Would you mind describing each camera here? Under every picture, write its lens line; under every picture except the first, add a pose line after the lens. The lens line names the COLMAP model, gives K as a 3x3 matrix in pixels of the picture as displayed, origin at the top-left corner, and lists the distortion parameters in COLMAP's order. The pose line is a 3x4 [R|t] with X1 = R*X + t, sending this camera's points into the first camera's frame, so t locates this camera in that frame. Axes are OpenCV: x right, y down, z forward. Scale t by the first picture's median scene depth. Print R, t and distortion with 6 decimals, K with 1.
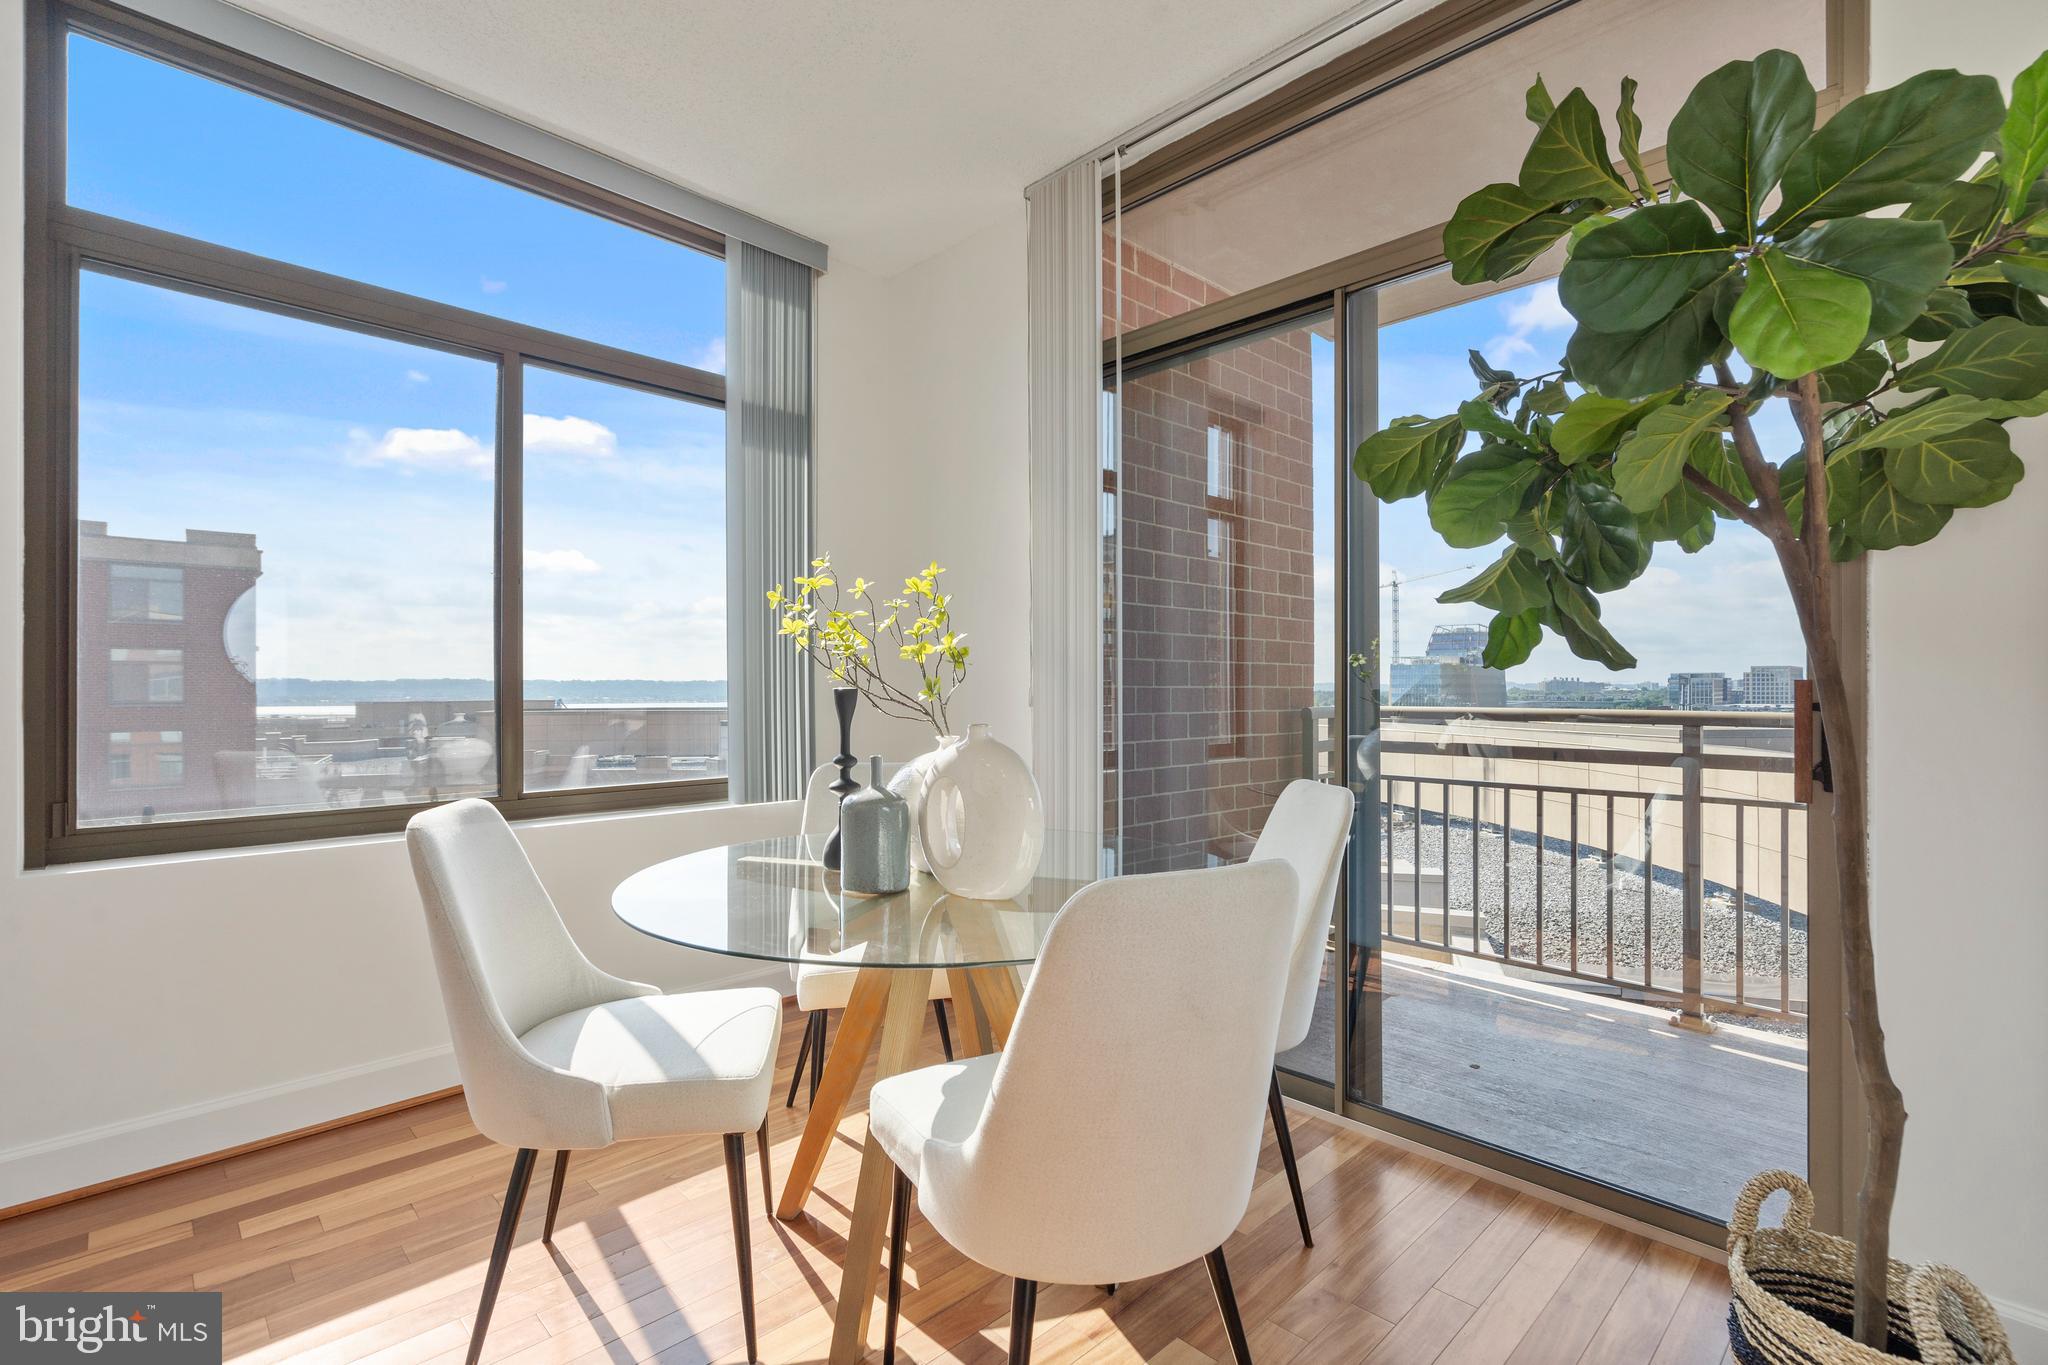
lens RADIAL K [[935.1, 0, 1016.6], [0, 935.1, 694.7], [0, 0, 1]] dist [-0.002830, -0.000289]
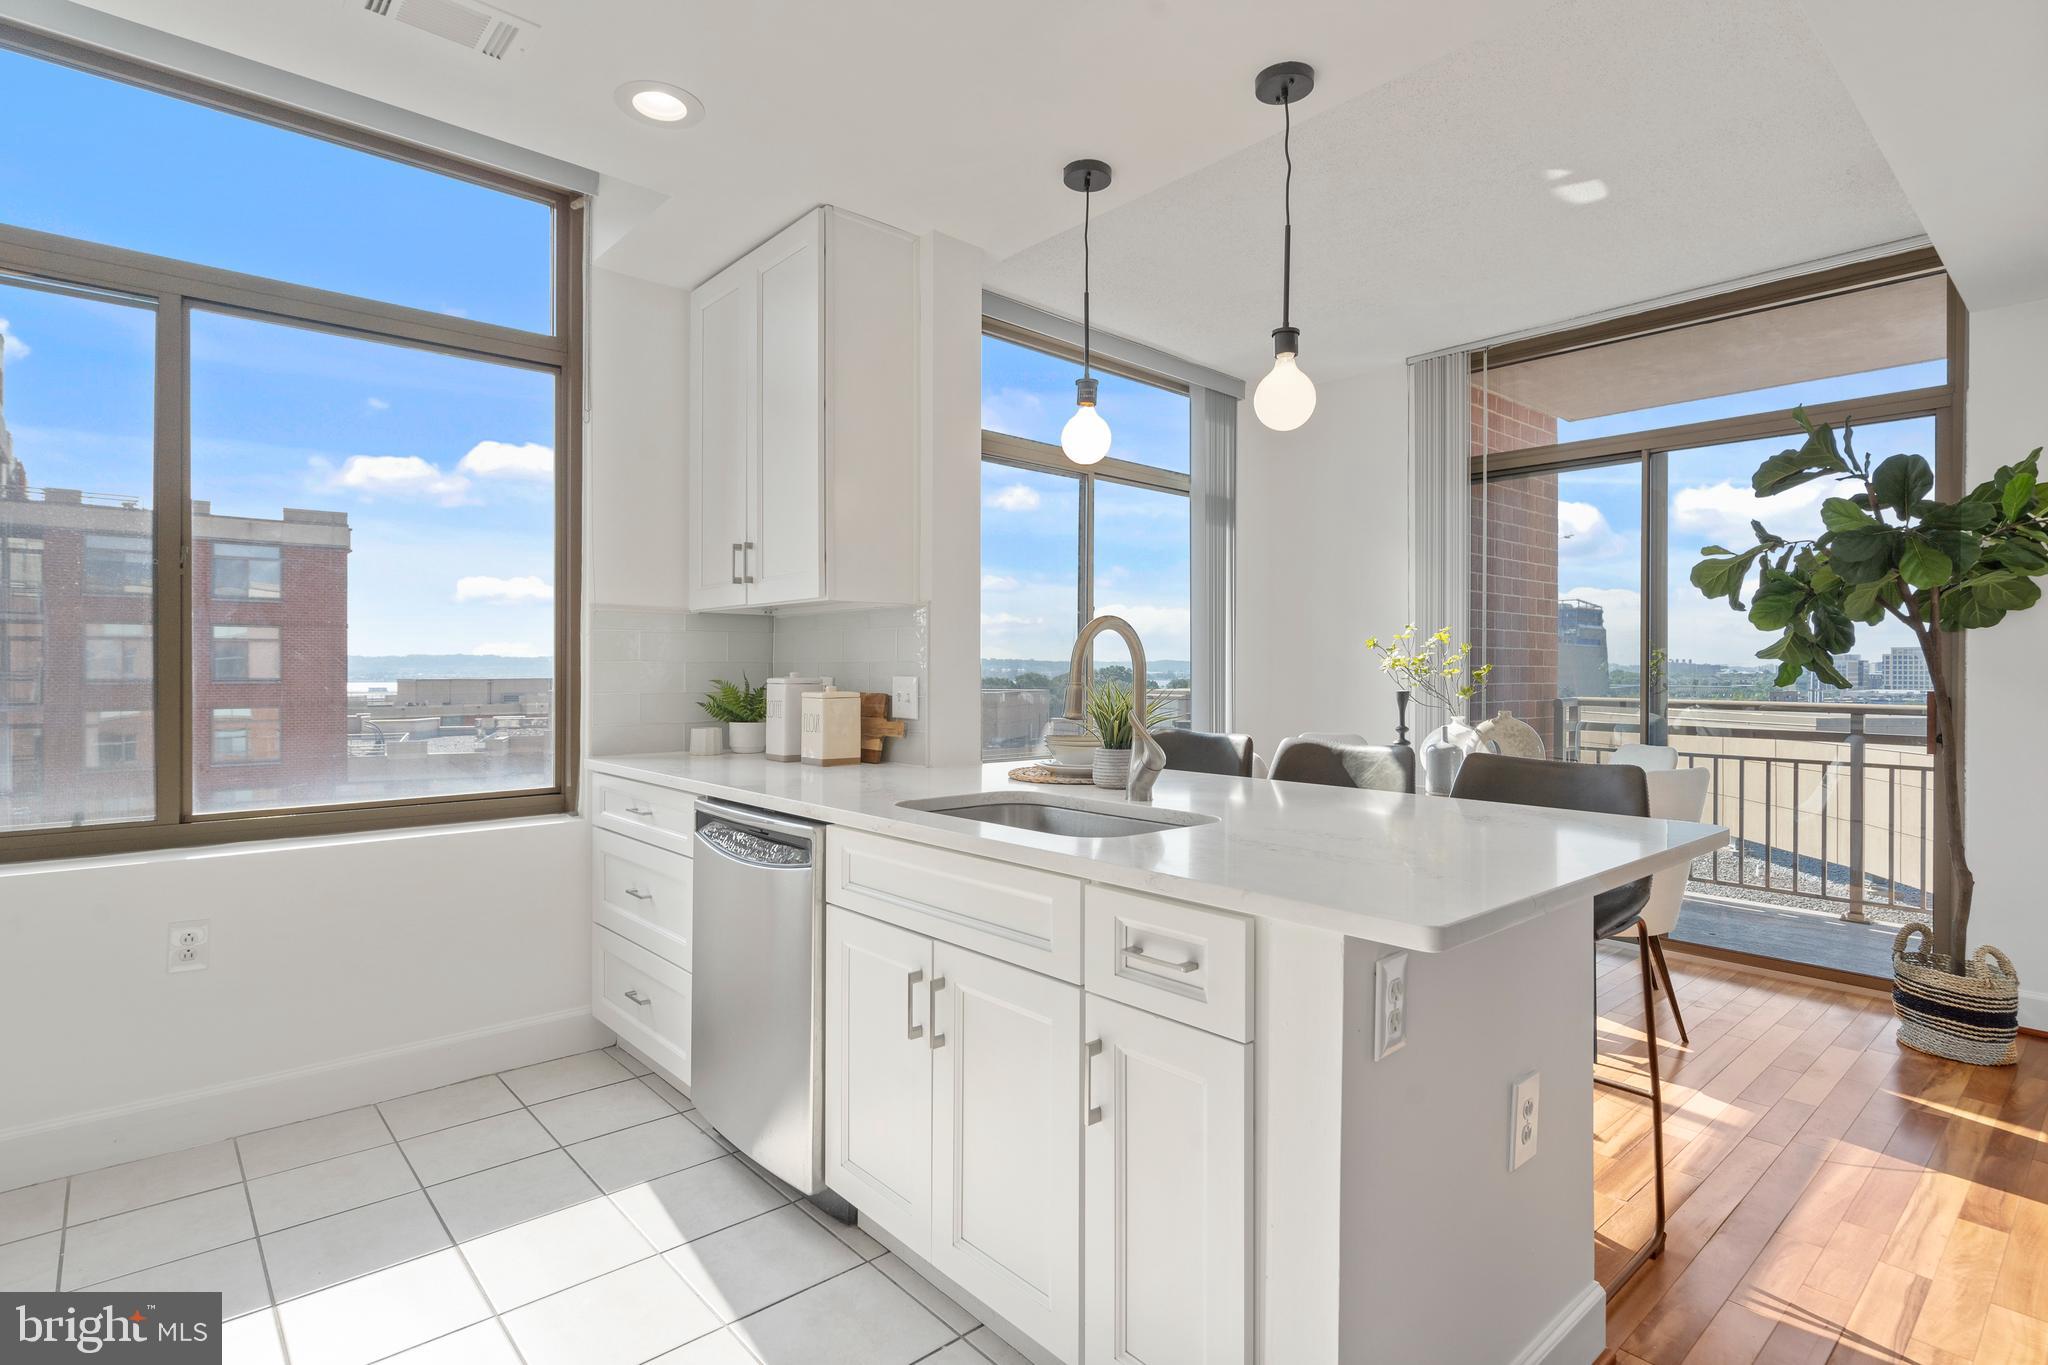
lens RADIAL K [[1010.2, 0, 1020.7], [0, 1010.2, 675.9], [0, 0, 1]] dist [-0.001300, 0.001148]
pose [[0.998973, 0.006261, -0.044871, -0.523679], [-0.006231, 0.999980, 0.000820, -0.020555], [0.044875, -0.000539, 0.998992, -0.648548]]
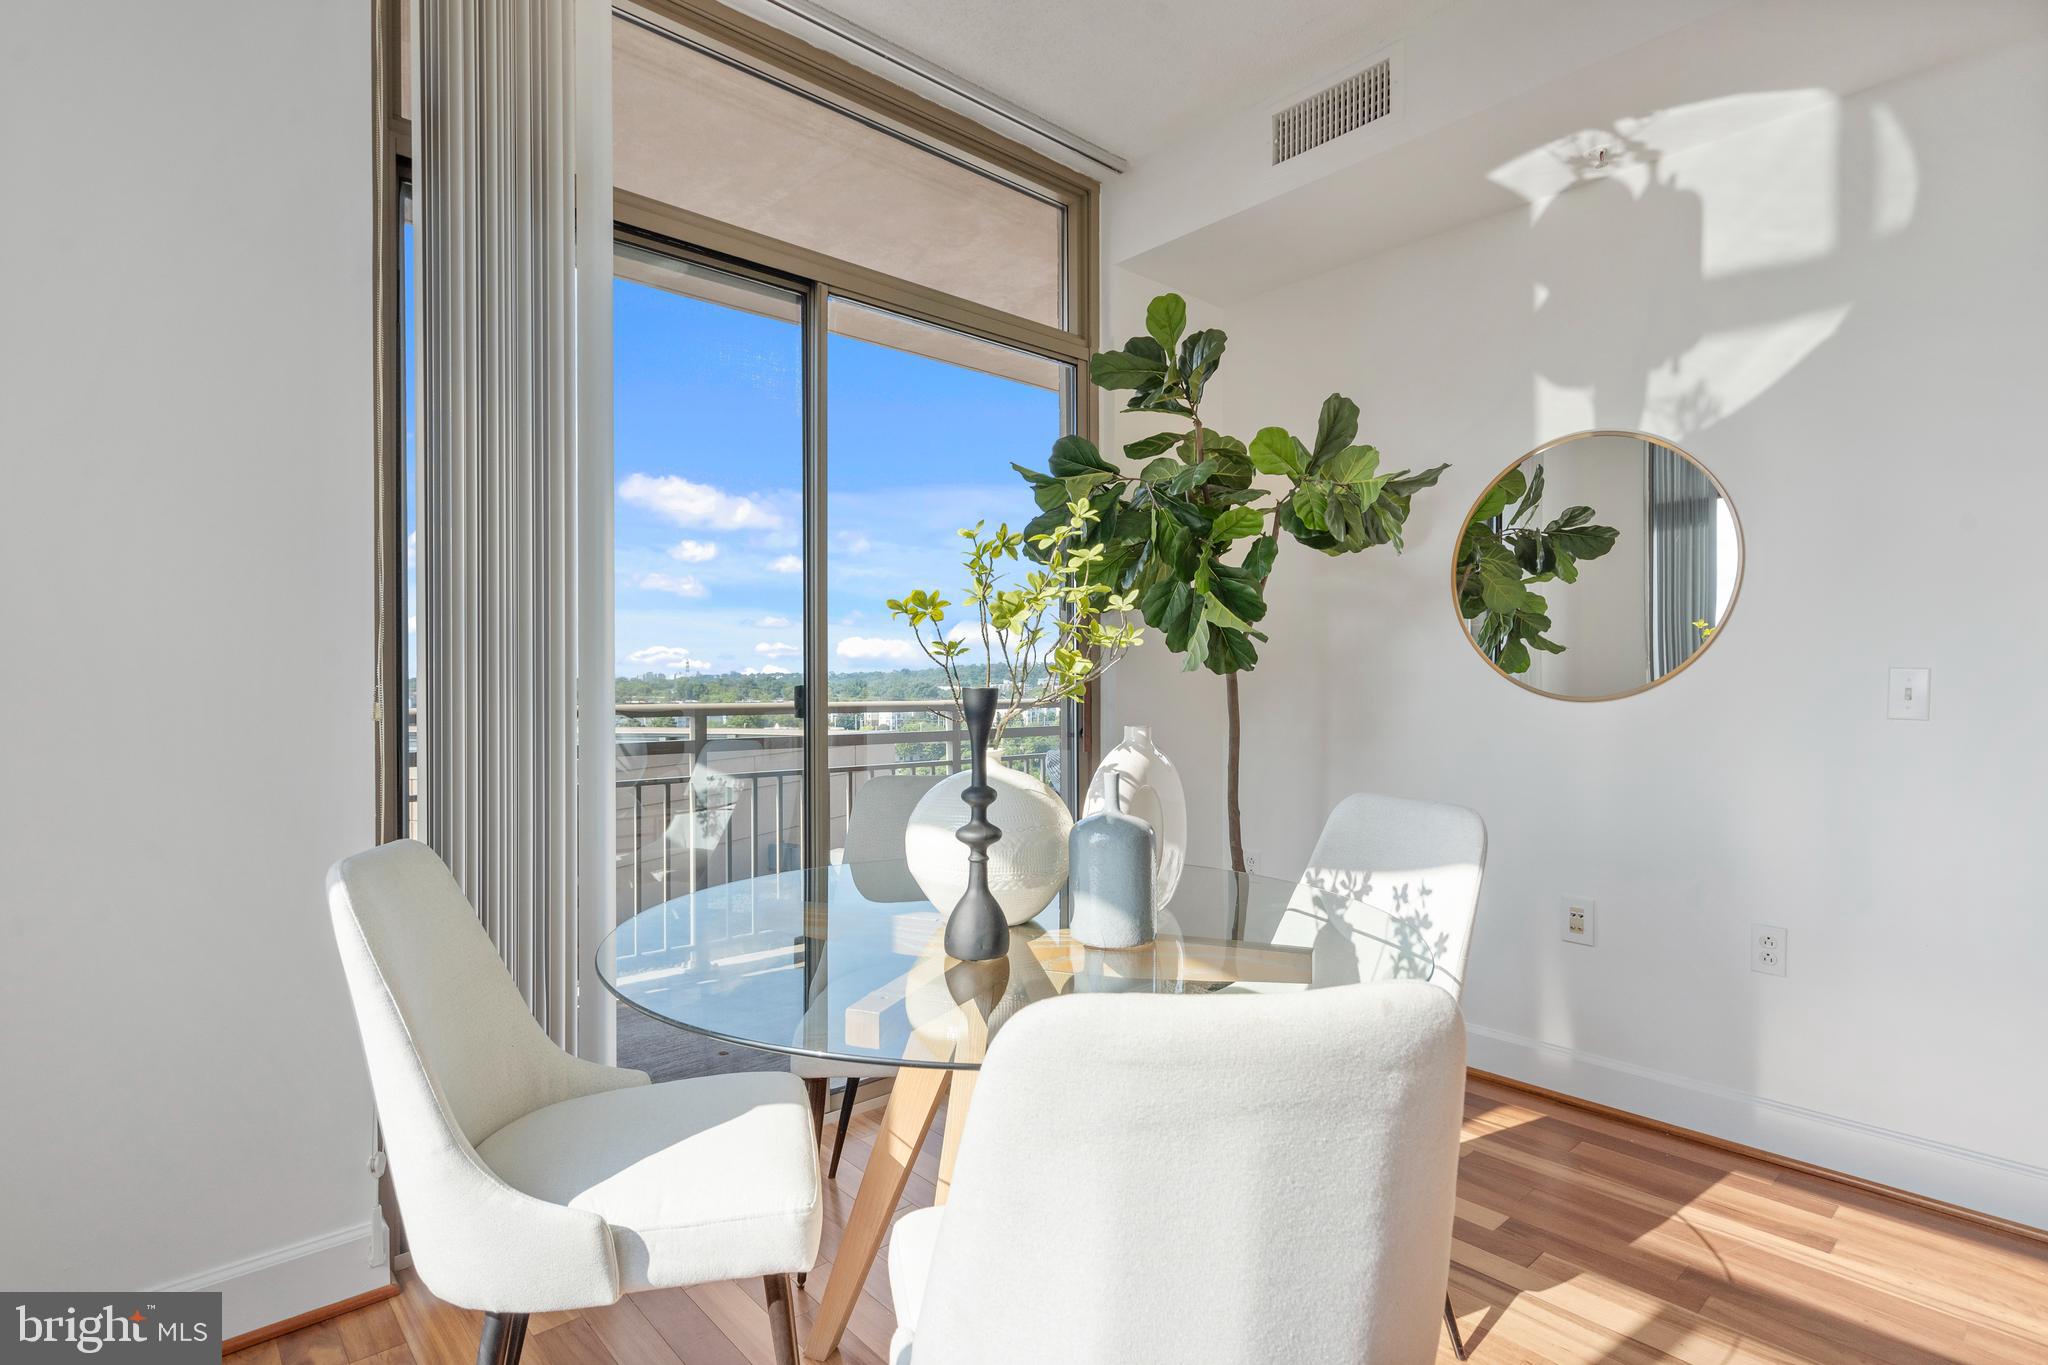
lens RADIAL K [[1010.2, 0, 1020.7], [0, 1010.2, 675.9], [0, 0, 1]] dist [-0.001300, 0.001148]
pose [[0.047247, 0.007445, 0.998855, -0.566903], [0.002613, 0.999968, -0.007577, -0.007914], [-0.998880, 0.002968, 0.047226, 0.572334]]
